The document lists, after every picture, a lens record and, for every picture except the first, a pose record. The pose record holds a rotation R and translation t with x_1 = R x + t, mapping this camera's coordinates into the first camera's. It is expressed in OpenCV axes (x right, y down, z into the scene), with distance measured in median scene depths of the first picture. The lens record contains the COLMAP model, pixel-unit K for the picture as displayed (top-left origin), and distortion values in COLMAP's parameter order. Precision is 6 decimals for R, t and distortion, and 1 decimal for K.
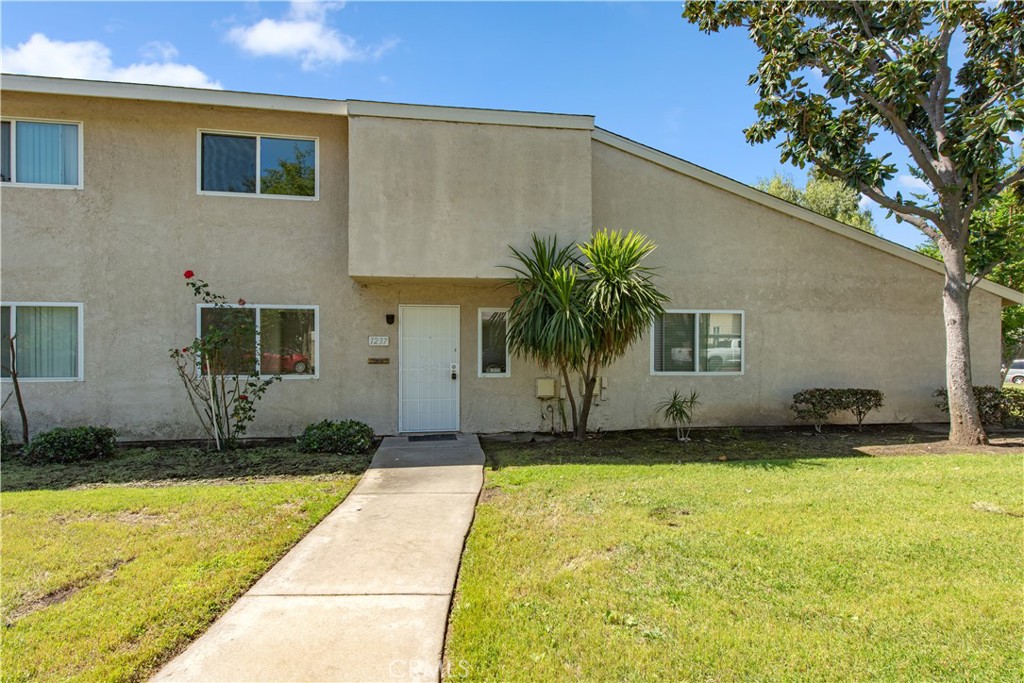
lens RADIAL K [[556.4, 0, 512.0], [0, 556.4, 341.5], [0, 0, 1]] dist [0.003001, 0.000206]
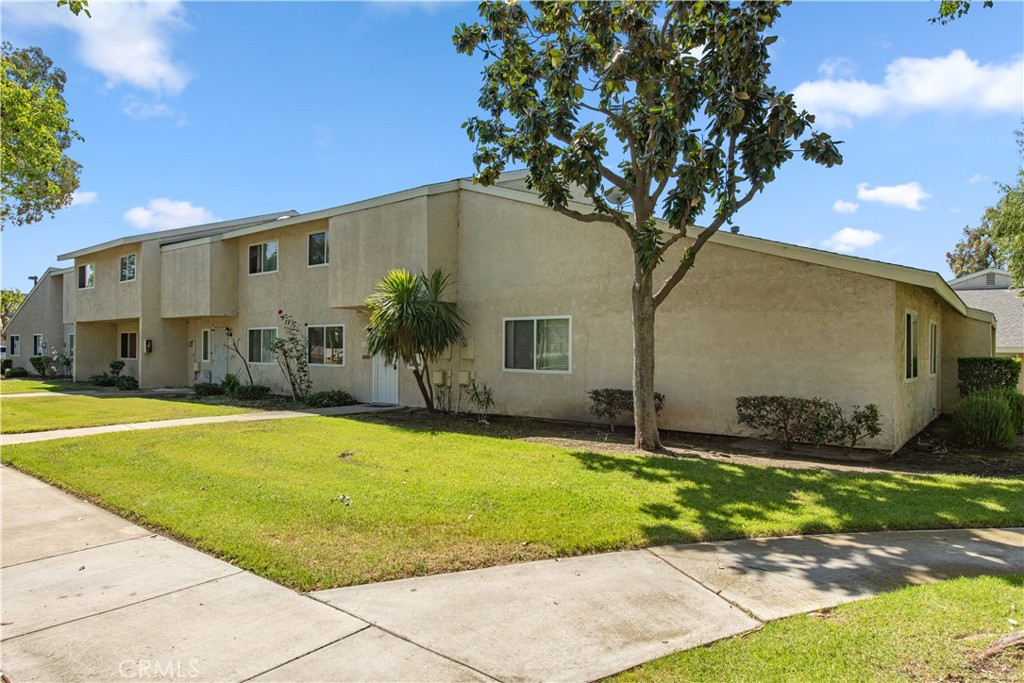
lens RADIAL K [[619.3, 0, 512.0], [0, 619.3, 341.5], [0, 0, 1]] dist [-0.000731, -0.000017]
pose [[0.665520, -0.008746, -0.746328, 1.241440], [0.001153, 0.999942, -0.010690, 0.008862], [0.746379, 0.006254, 0.665492, 0.098724]]
